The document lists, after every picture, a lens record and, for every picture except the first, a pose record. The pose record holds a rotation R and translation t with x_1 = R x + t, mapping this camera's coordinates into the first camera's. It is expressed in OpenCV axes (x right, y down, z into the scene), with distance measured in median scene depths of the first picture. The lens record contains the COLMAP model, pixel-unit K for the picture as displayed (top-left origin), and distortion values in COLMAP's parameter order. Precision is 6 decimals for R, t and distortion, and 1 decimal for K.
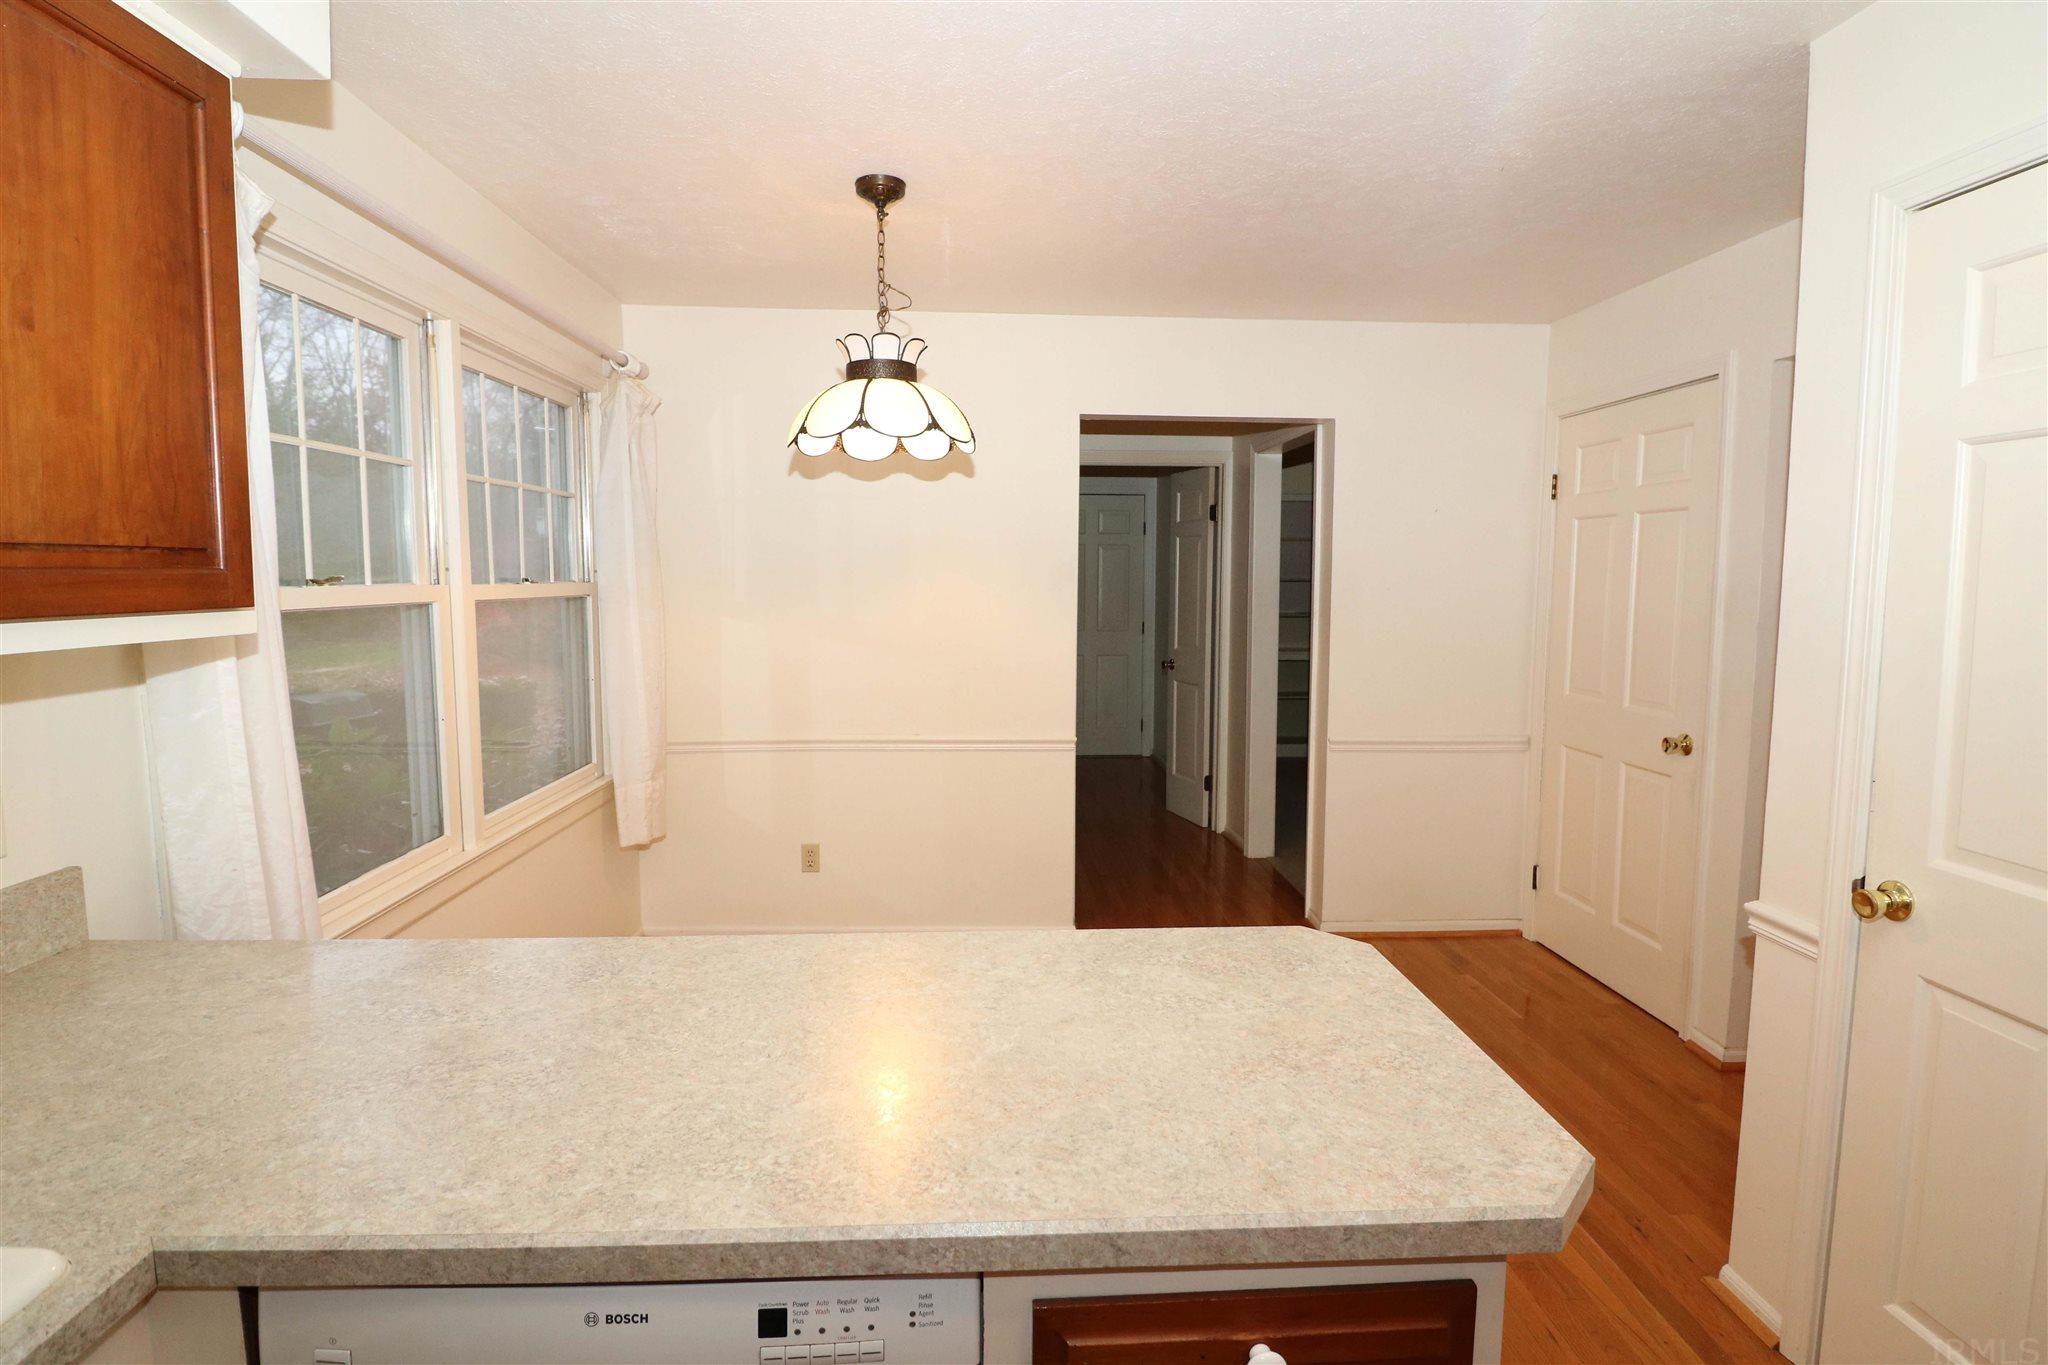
lens RADIAL K [[980.7, 0, 1021.6], [0, 980.7, 663.6], [0, 0, 1]] dist [-0.001964, -0.011648]
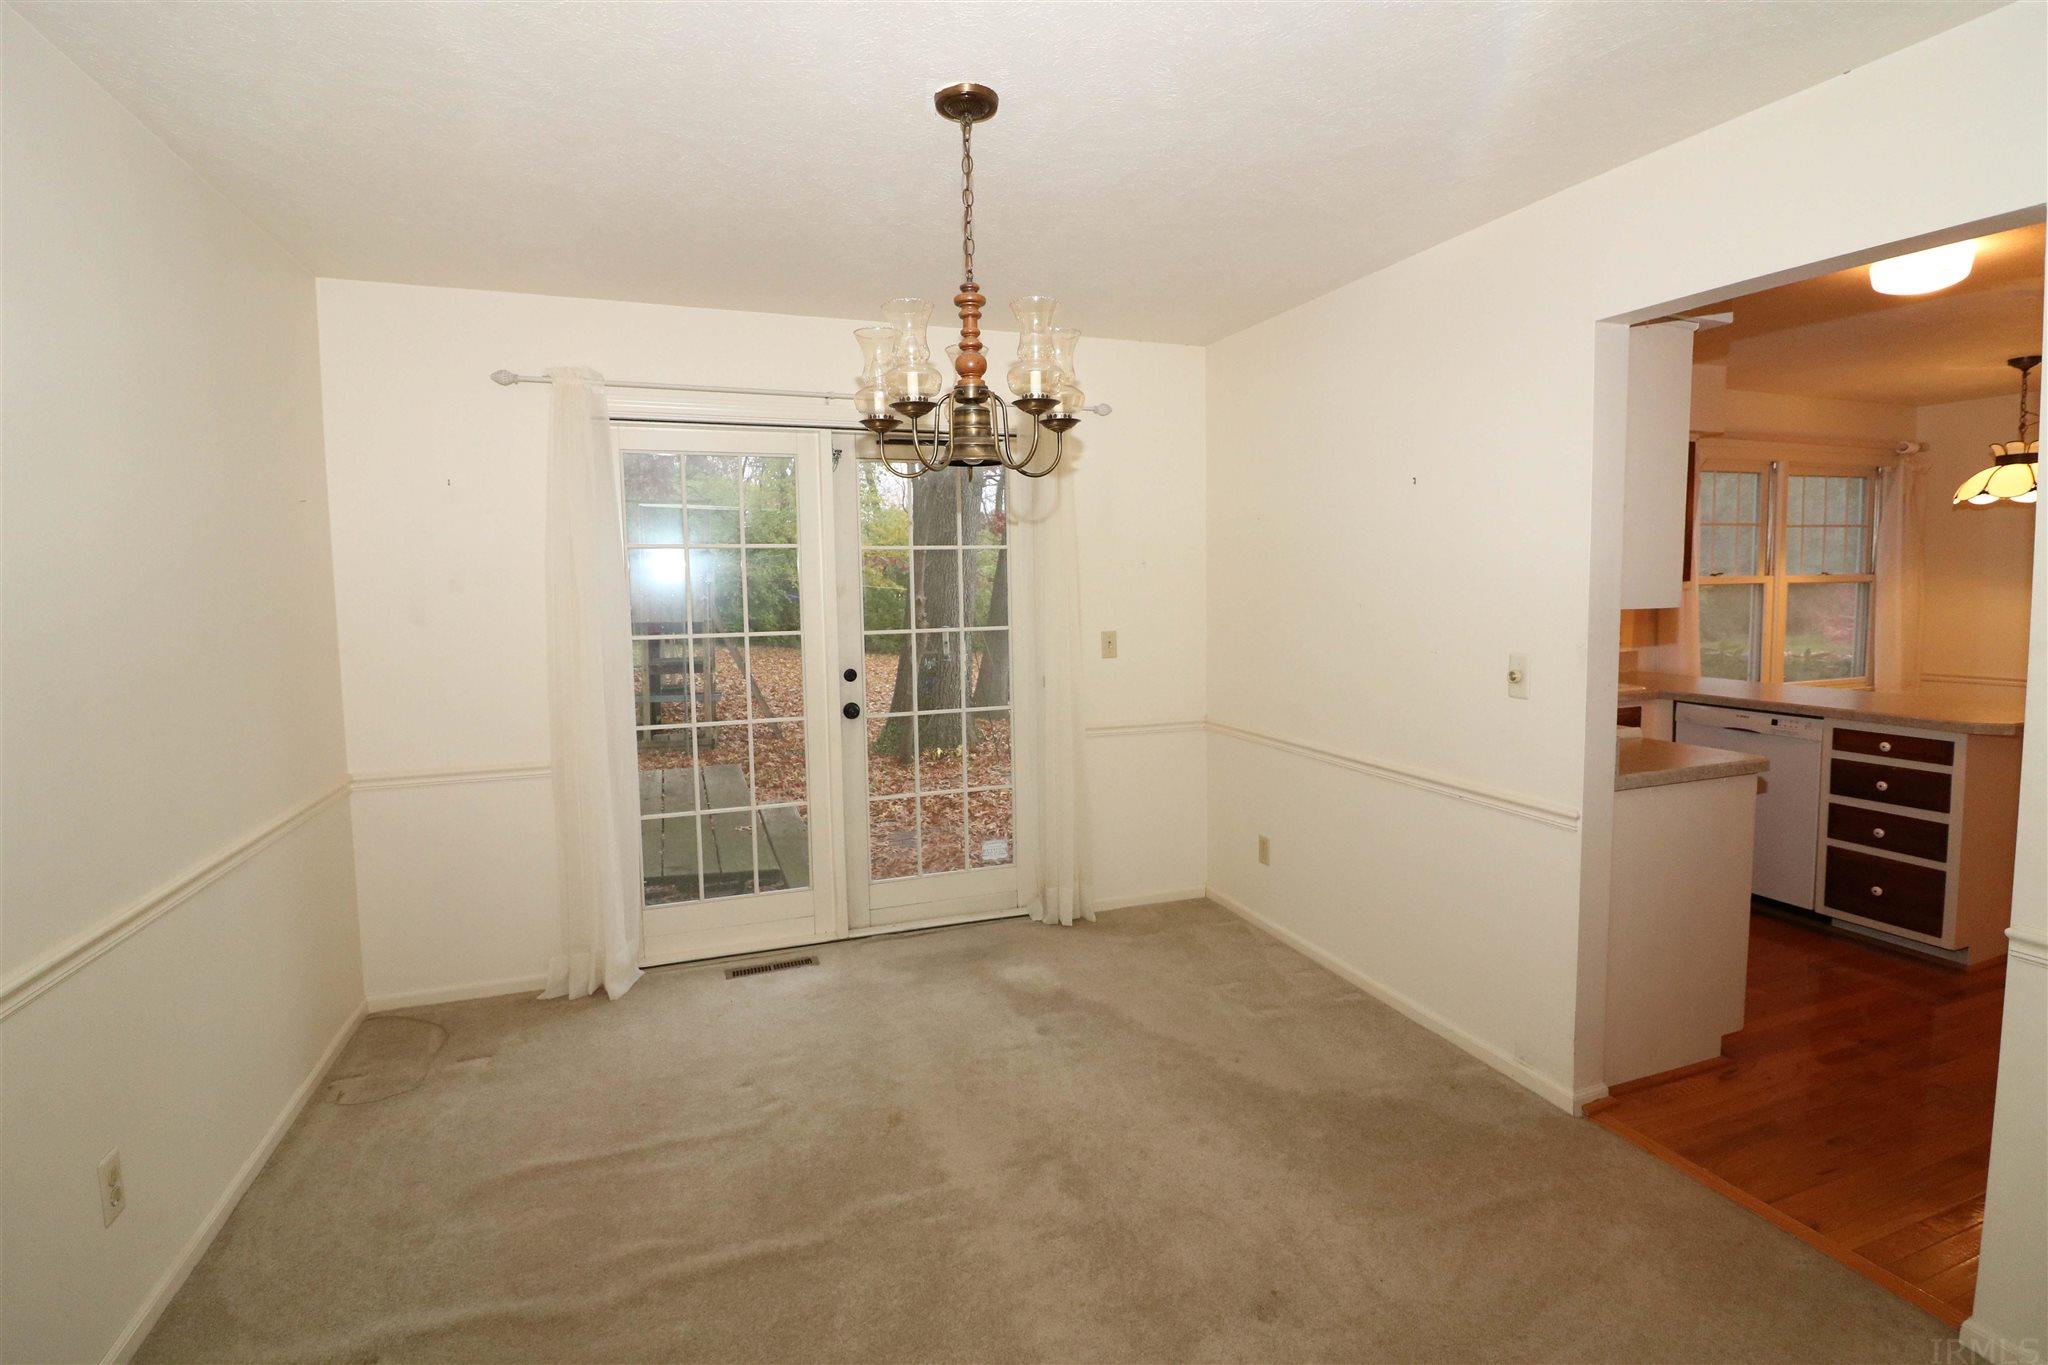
lens RADIAL K [[980.7, 0, 1021.6], [0, 980.7, 663.6], [0, 0, 1]] dist [-0.001964, -0.011648]
pose [[0.297141, 0.069860, -0.952275, 1.678152], [-0.069953, 0.996233, 0.051257, 0.202145], [0.952268, 0.051384, 0.300908, -2.101635]]
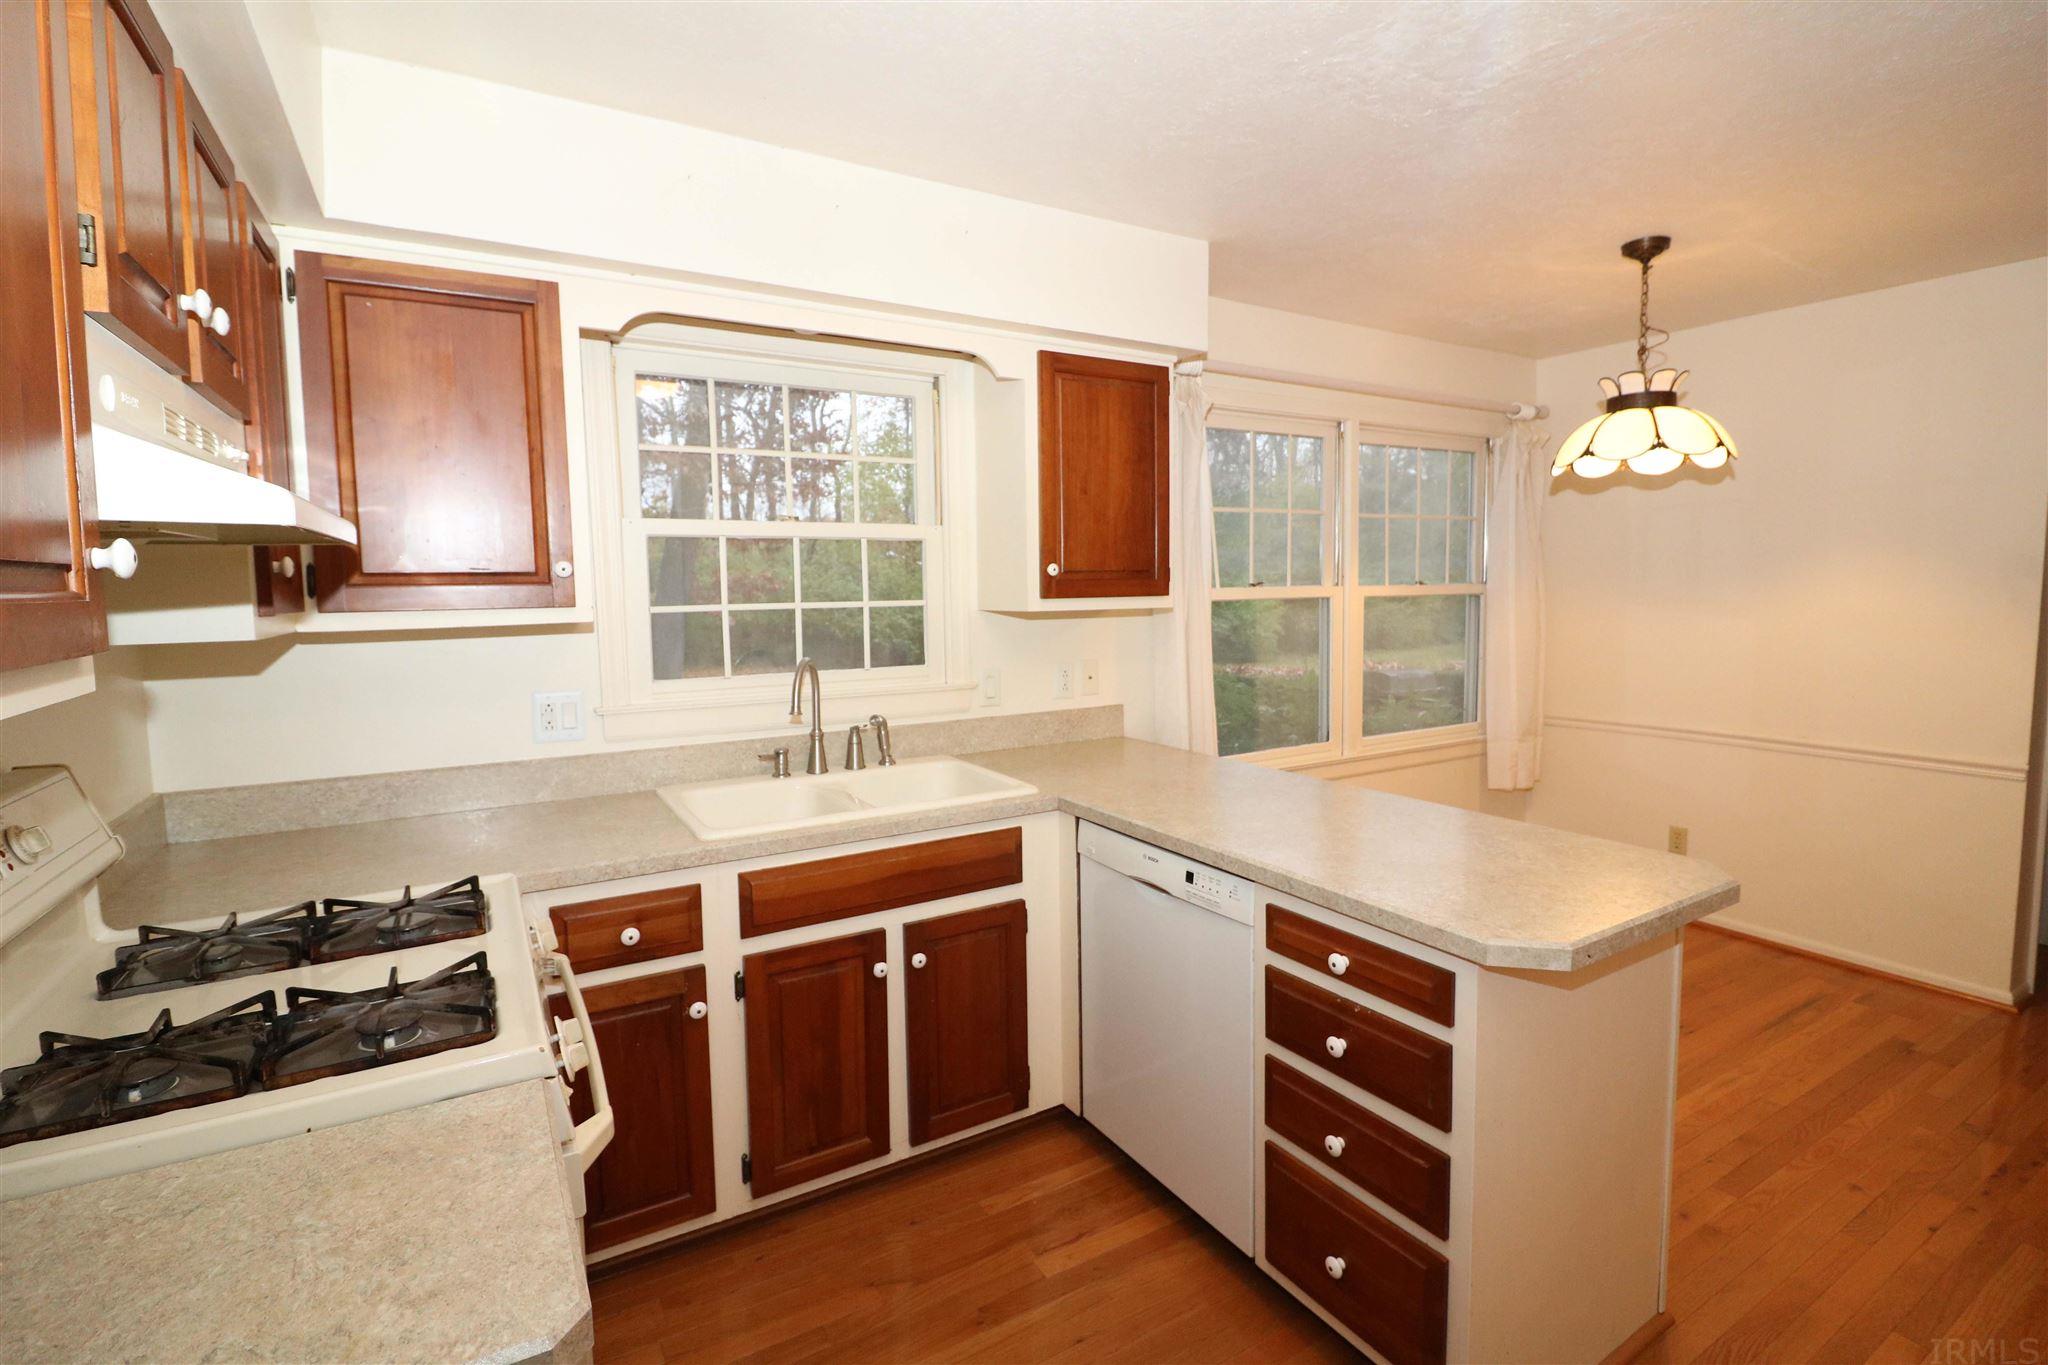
lens RADIAL K [[939.9, 0, 1023.5], [0, 939.9, 664.7], [0, 0, 1]] dist [-0.015267, -0.000283]
pose [[0.458186, 0.060402, -0.886802, 0.840335], [-0.062997, 0.997386, 0.035386, 0.039701], [0.886621, 0.039652, 0.460794, -0.255315]]
